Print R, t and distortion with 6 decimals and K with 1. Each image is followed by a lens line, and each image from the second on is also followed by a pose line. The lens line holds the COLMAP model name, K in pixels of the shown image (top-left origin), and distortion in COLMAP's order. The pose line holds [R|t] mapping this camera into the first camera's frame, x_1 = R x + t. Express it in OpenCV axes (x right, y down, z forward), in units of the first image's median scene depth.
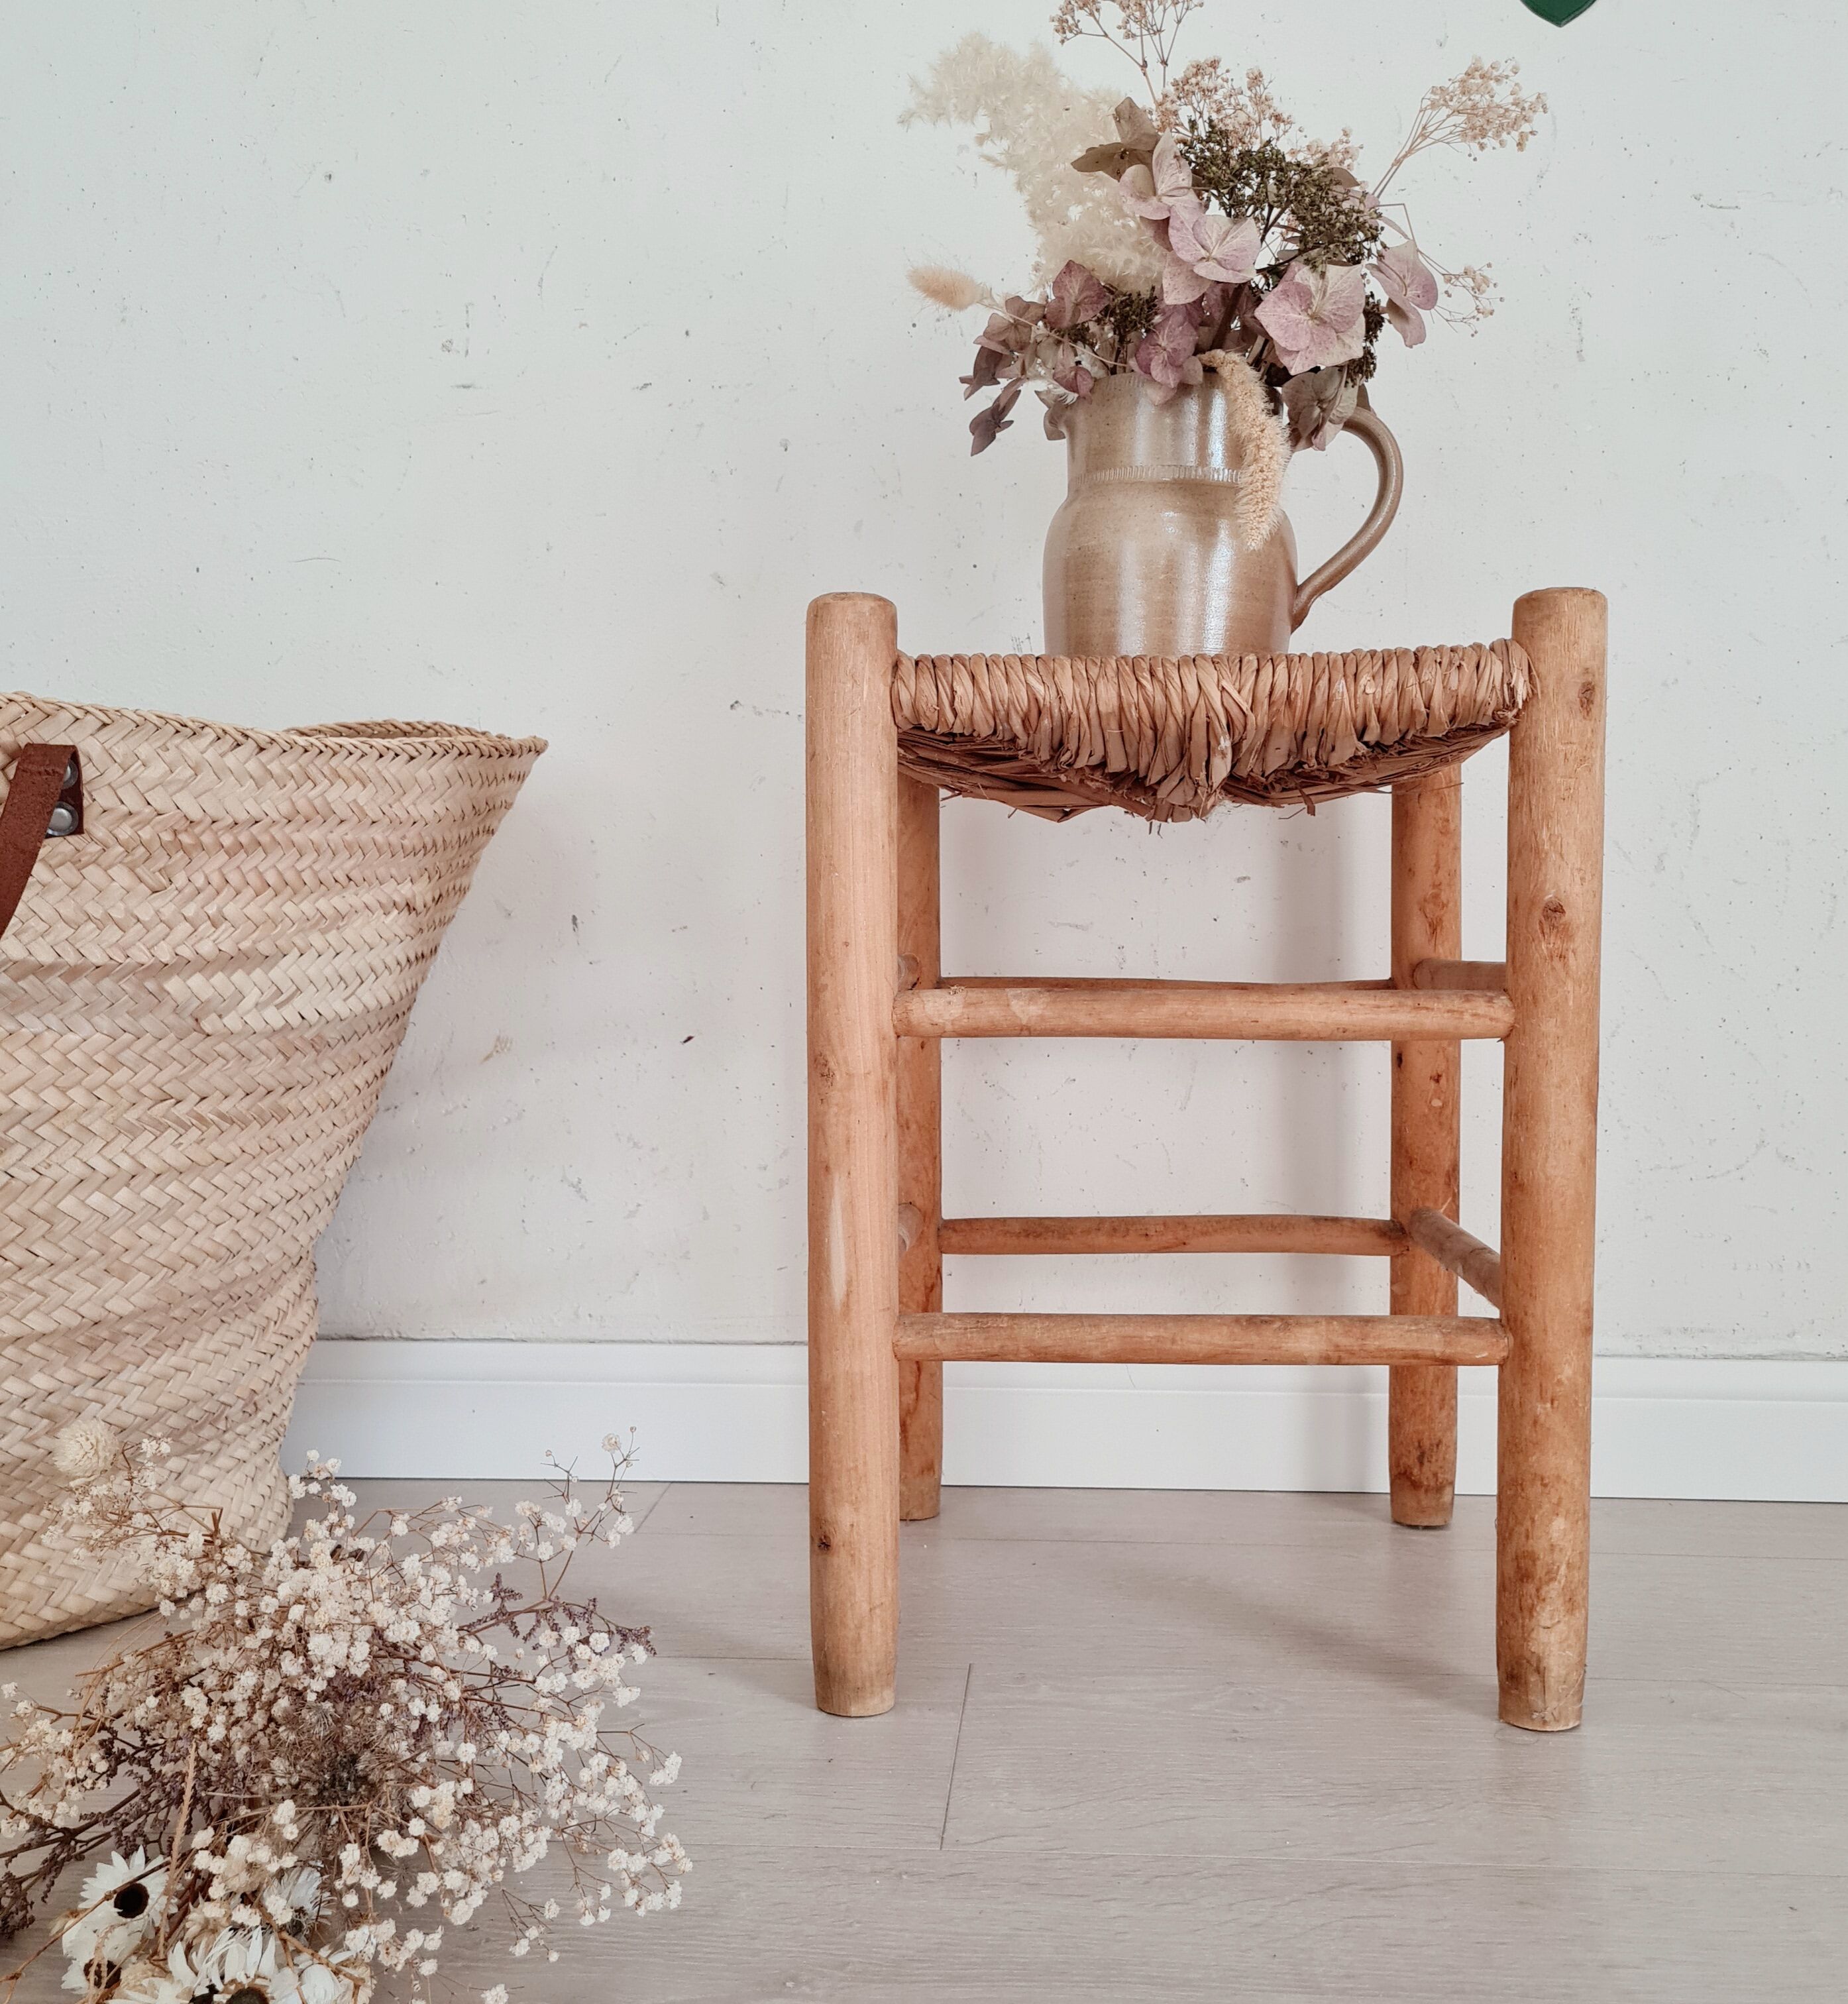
lens RADIAL K [[2141.2, 0, 978.2], [0, 2141.2, 1011.2], [0, 0, 1]] dist [0.032011, 0.000000]
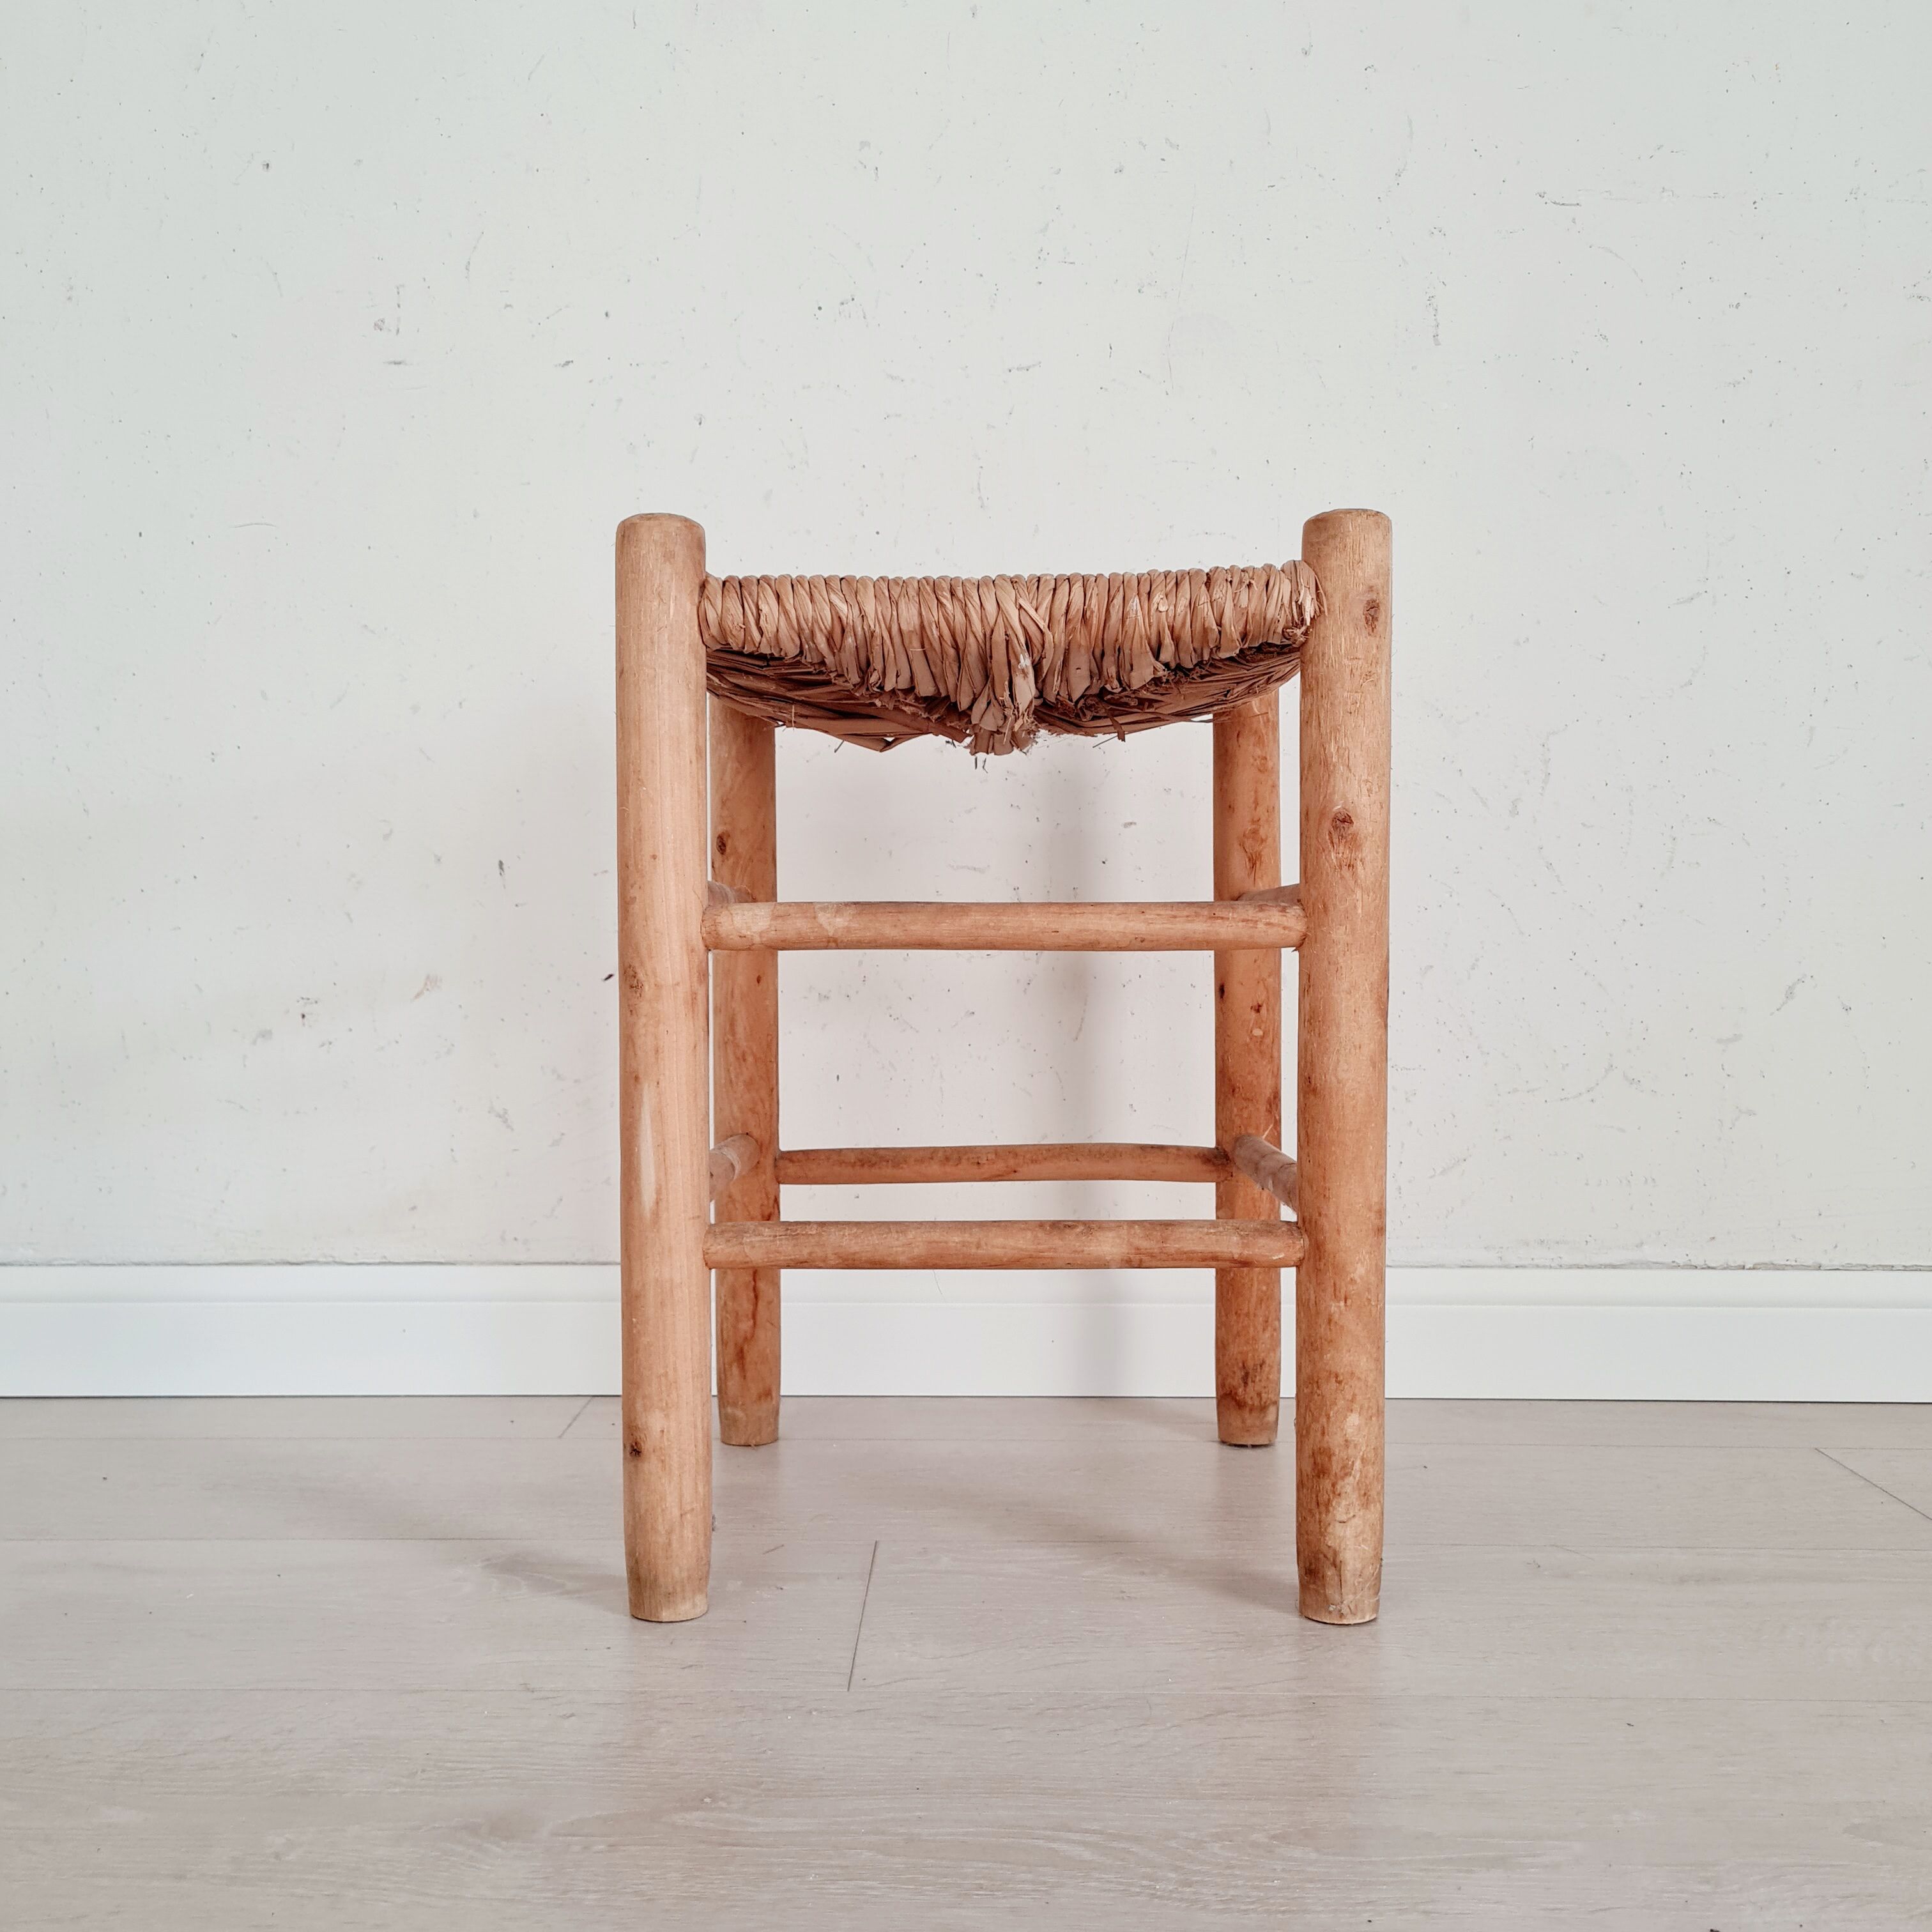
lens RADIAL K [[2060.7, 0, 951.6], [0, 2060.7, 969.6], [0, 0, 1]] dist [0.023842, 0.000000]
pose [[0.999601, -0.004823, 0.027831, 0.051946], [0.005404, 0.999768, -0.020858, 0.043017], [-0.027724, 0.021001, 0.999395, 0.017342]]
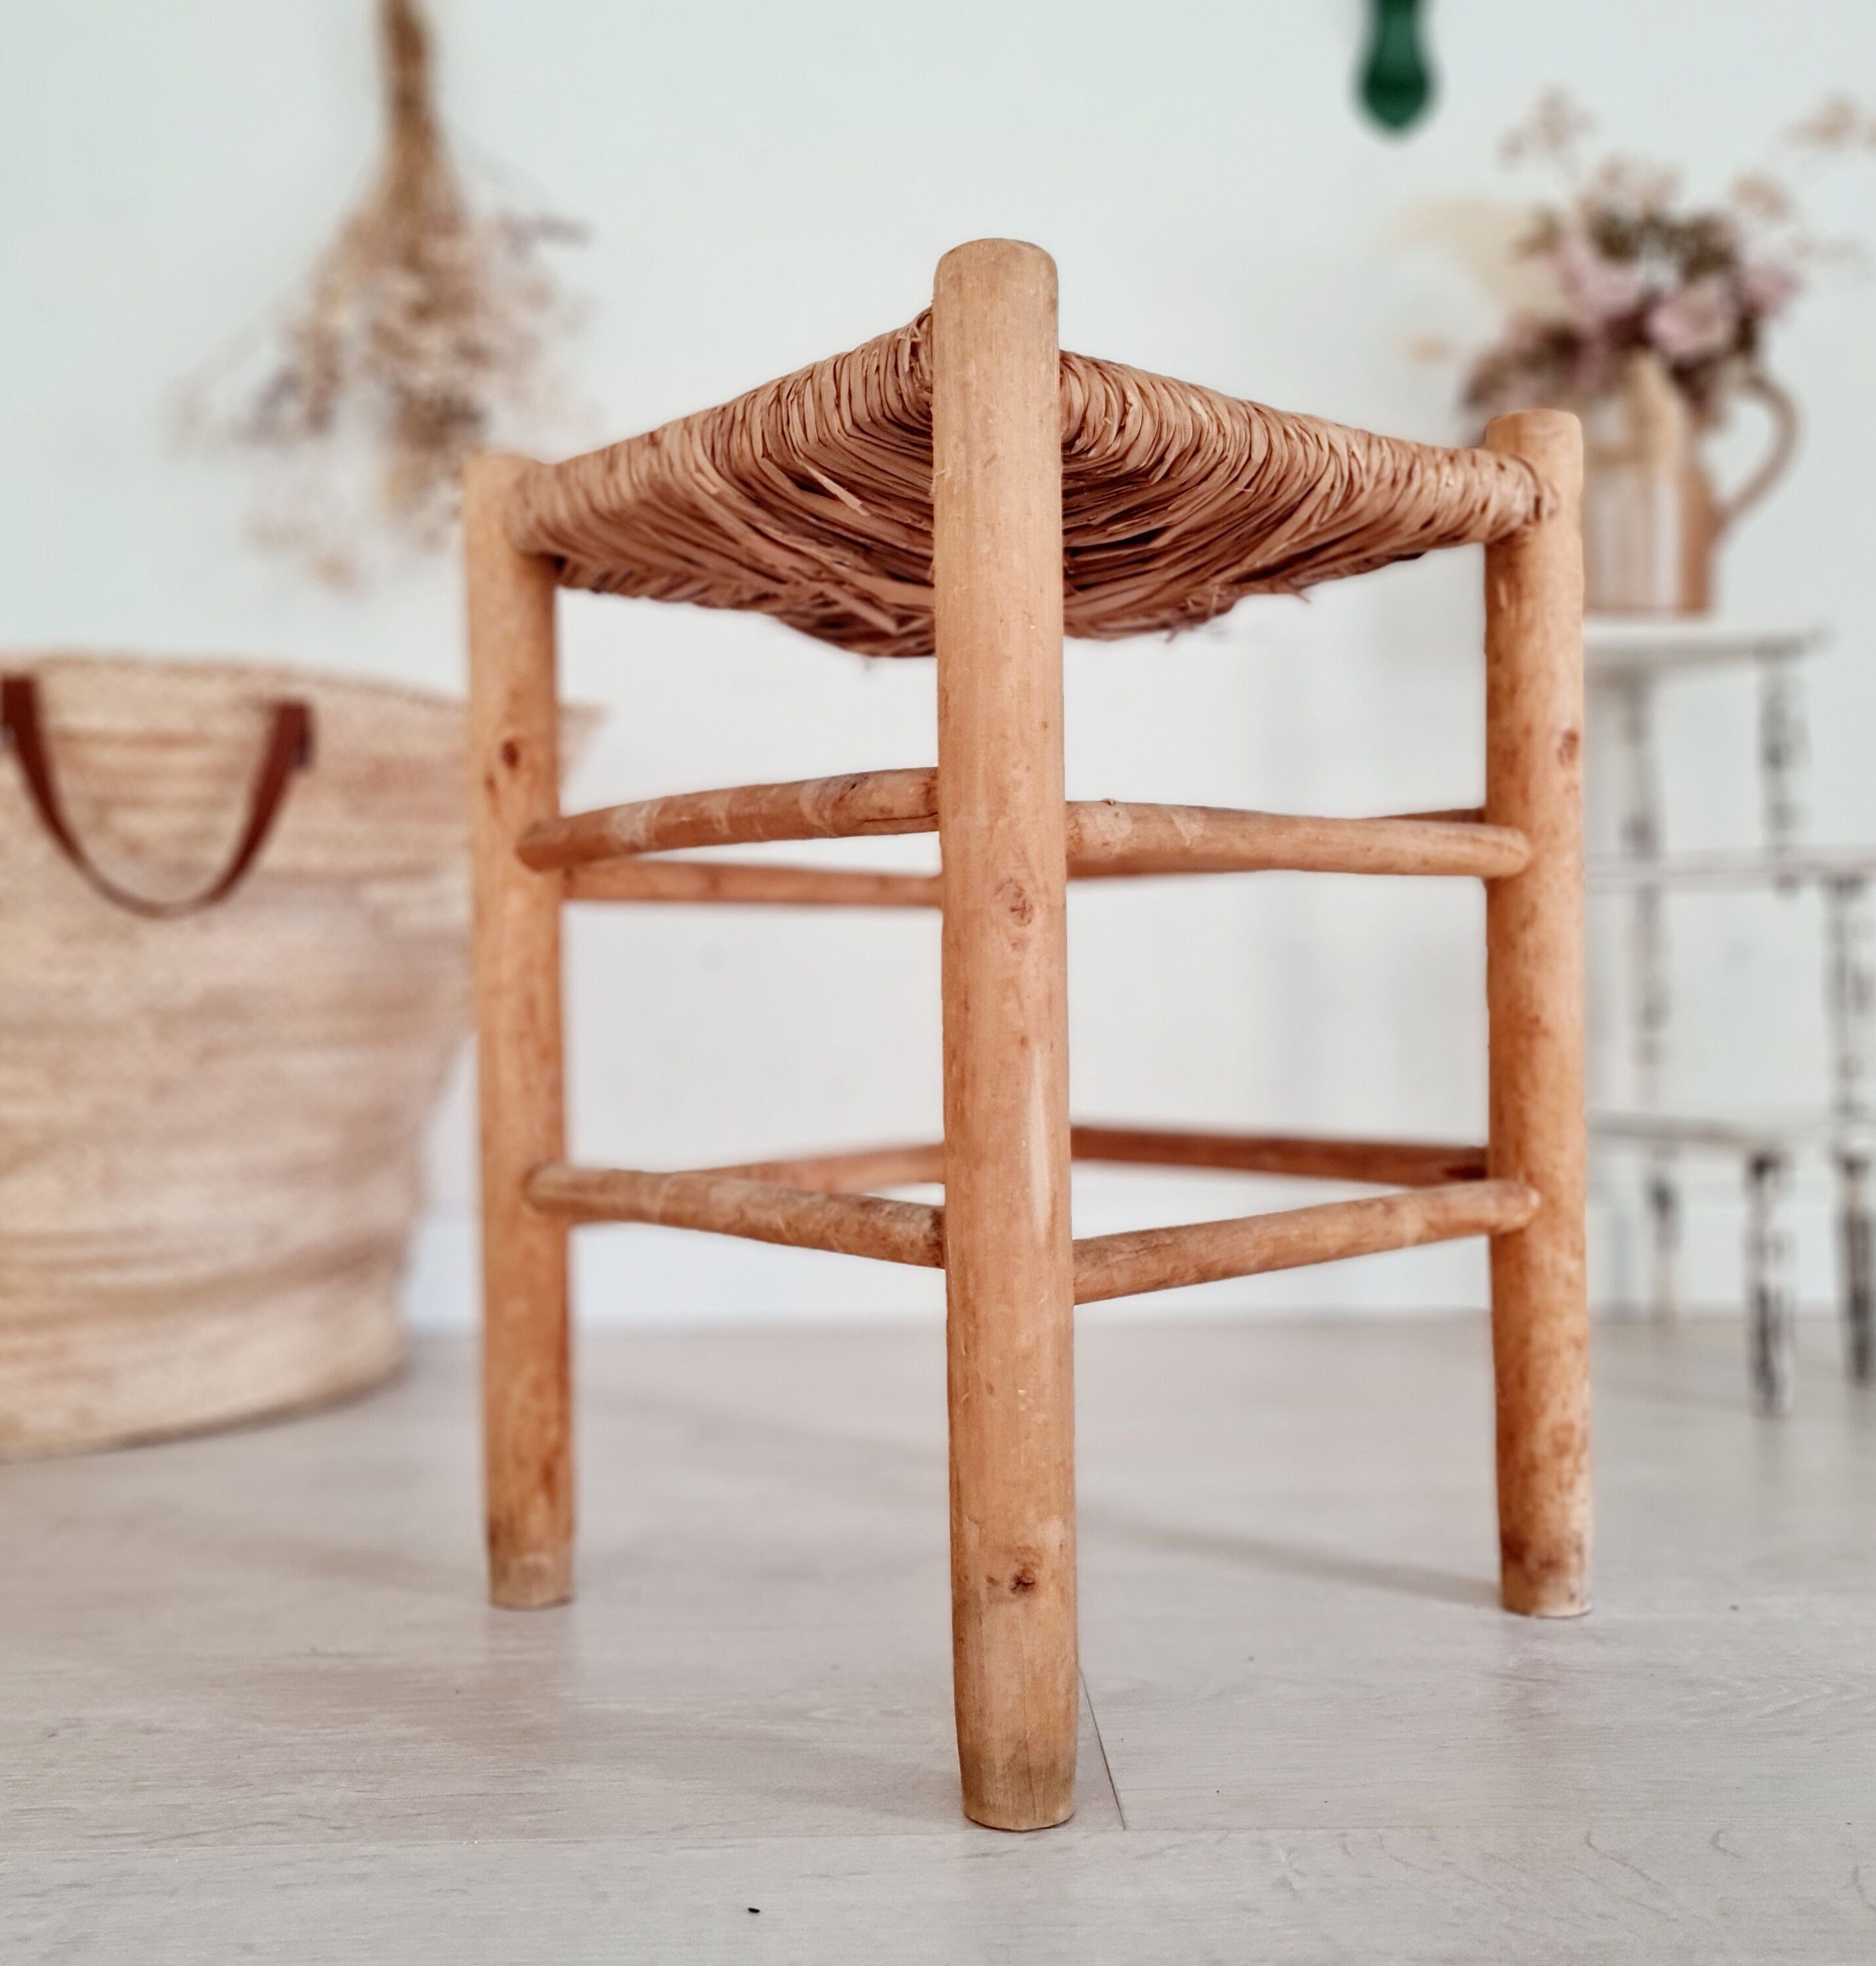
lens RADIAL K [[2078.8, 0, 951.3], [0, 2078.8, 956.8], [0, 0, 1]] dist [0.042075, 0.000000]
pose [[0.708852, -0.007067, 0.705322, -0.572627], [0.045248, 0.998346, -0.035471, 0.068851], [-0.703905, 0.057059, 0.707999, 0.530602]]
